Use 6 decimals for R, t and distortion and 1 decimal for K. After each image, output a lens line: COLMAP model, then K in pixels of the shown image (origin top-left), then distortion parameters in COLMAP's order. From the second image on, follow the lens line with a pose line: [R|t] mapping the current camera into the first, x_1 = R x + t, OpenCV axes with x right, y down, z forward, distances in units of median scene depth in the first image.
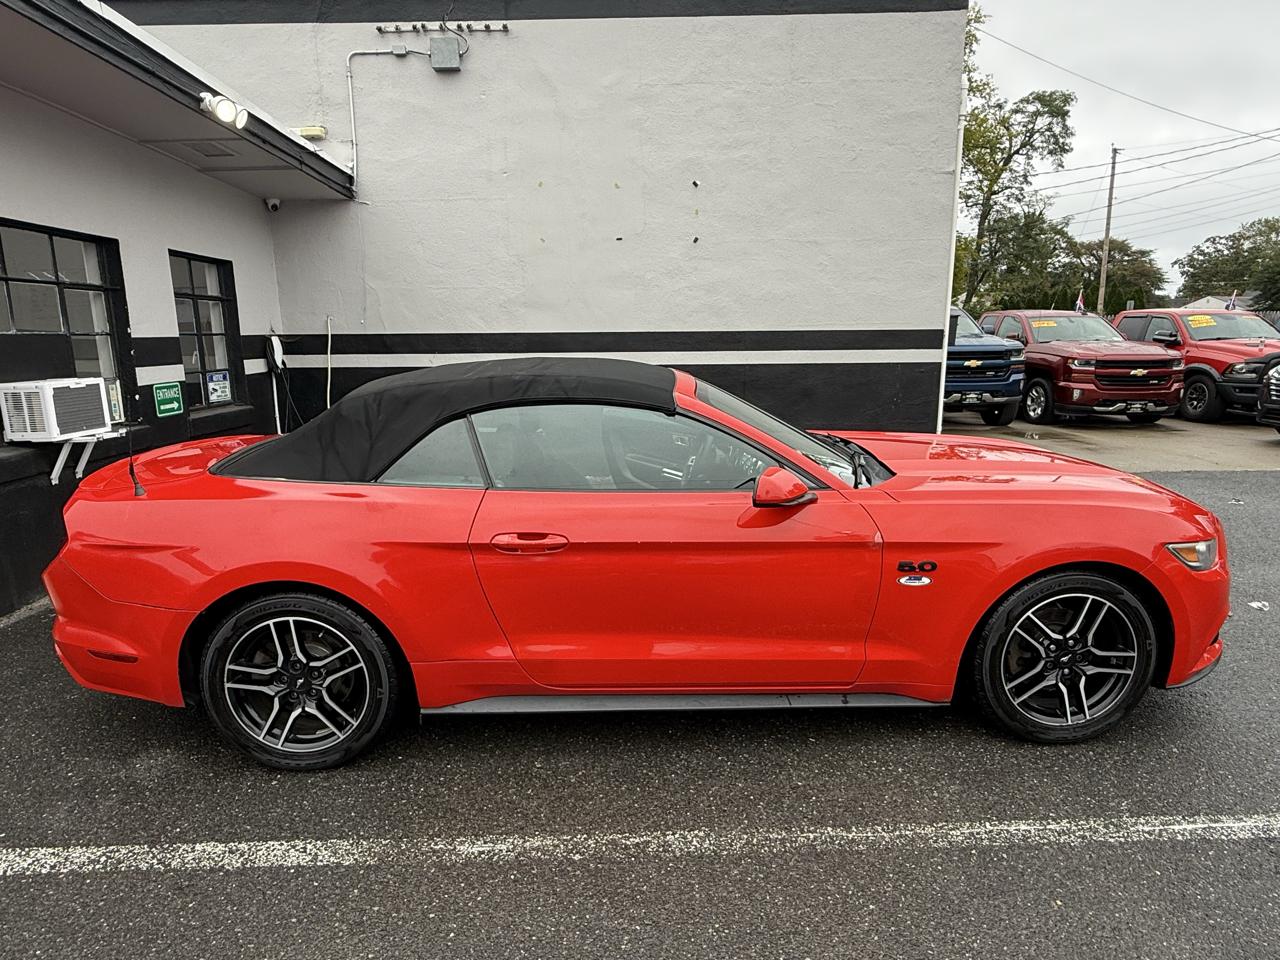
lens RADIAL K [[766.7, 0, 636.9], [0, 766.7, 479.8], [0, 0, 1]] dist [-0.005820, 0.004679]
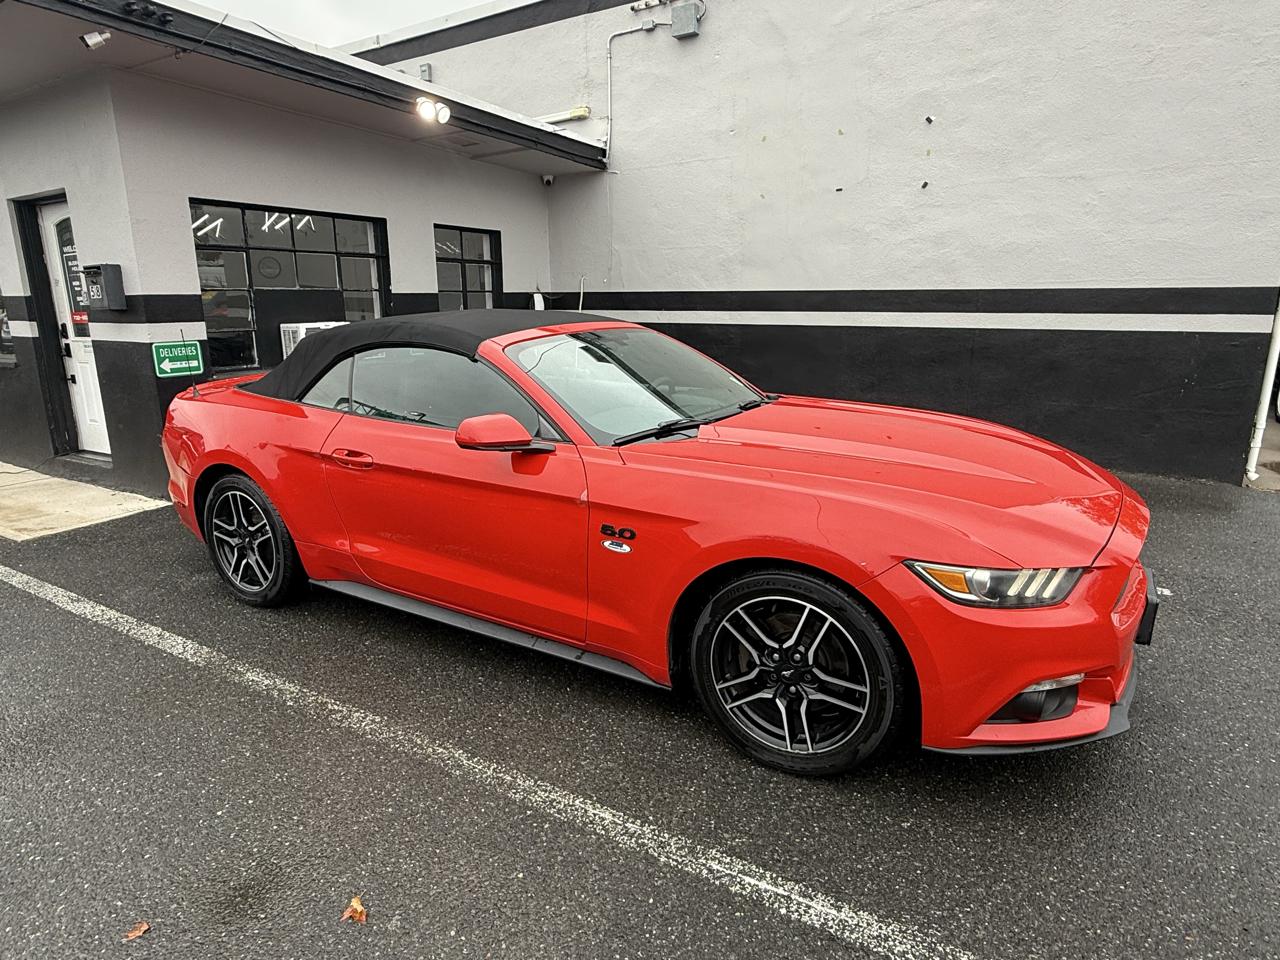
lens RADIAL K [[766.7, 0, 628.2], [0, 766.7, 477.0], [0, 0, 1]] dist [-0.005820, 0.004679]
pose [[0.837530, 0.129684, -0.530779, 0.435288], [-0.105970, 0.991533, 0.075047, -0.013628], [0.536017, -0.006608, 0.844181, 0.100676]]
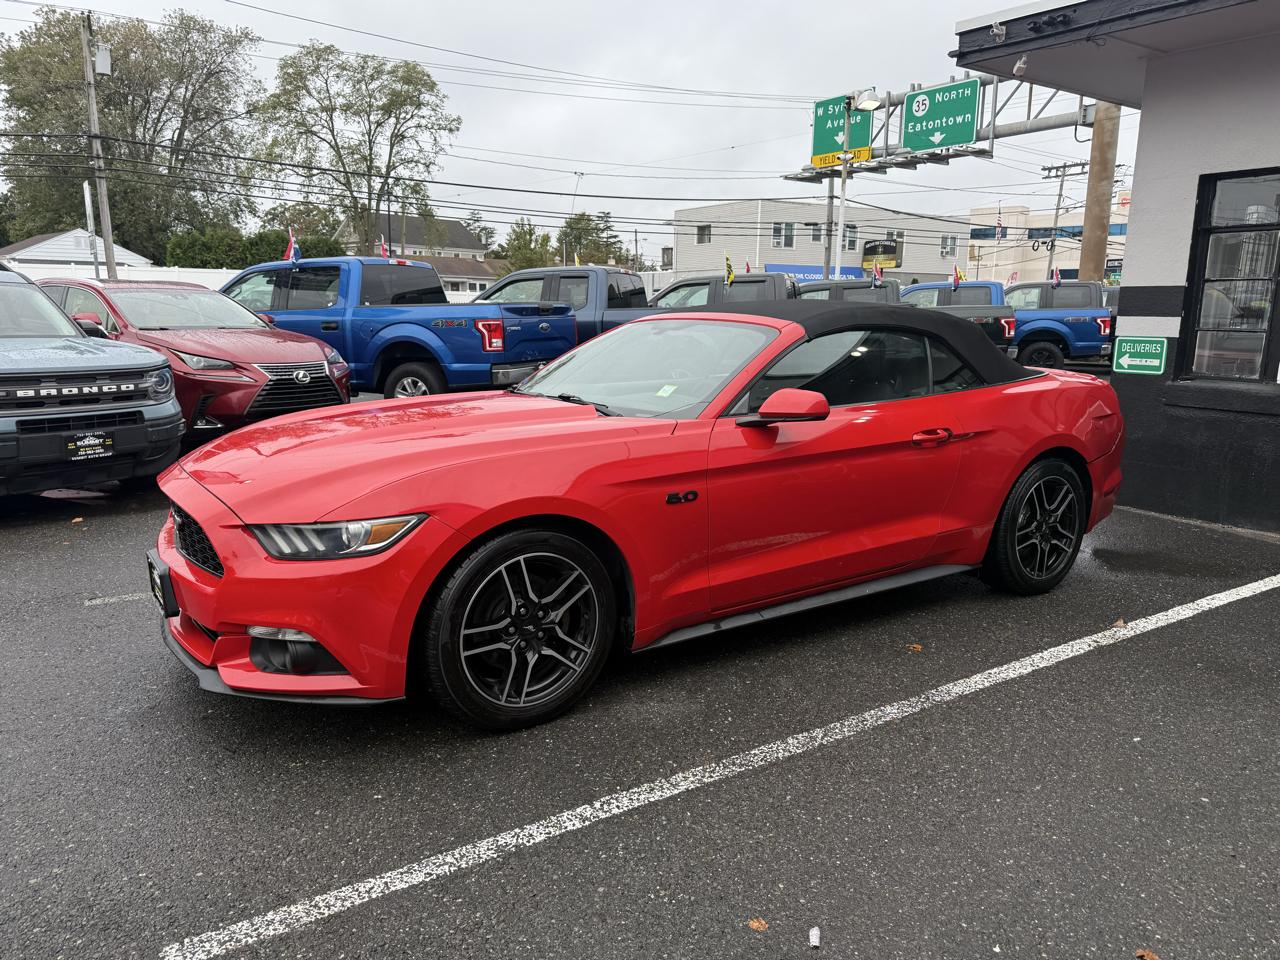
lens RADIAL K [[907.9, 0, 641.5], [0, 907.9, 484.2], [0, 0, 1]] dist [0.034434, -0.042995]
pose [[-0.838459, 0.110797, -0.533583, 0.508875], [-0.100500, 0.930884, 0.351218, -0.222692], [0.535618, 0.348107, -0.769373, 1.272721]]
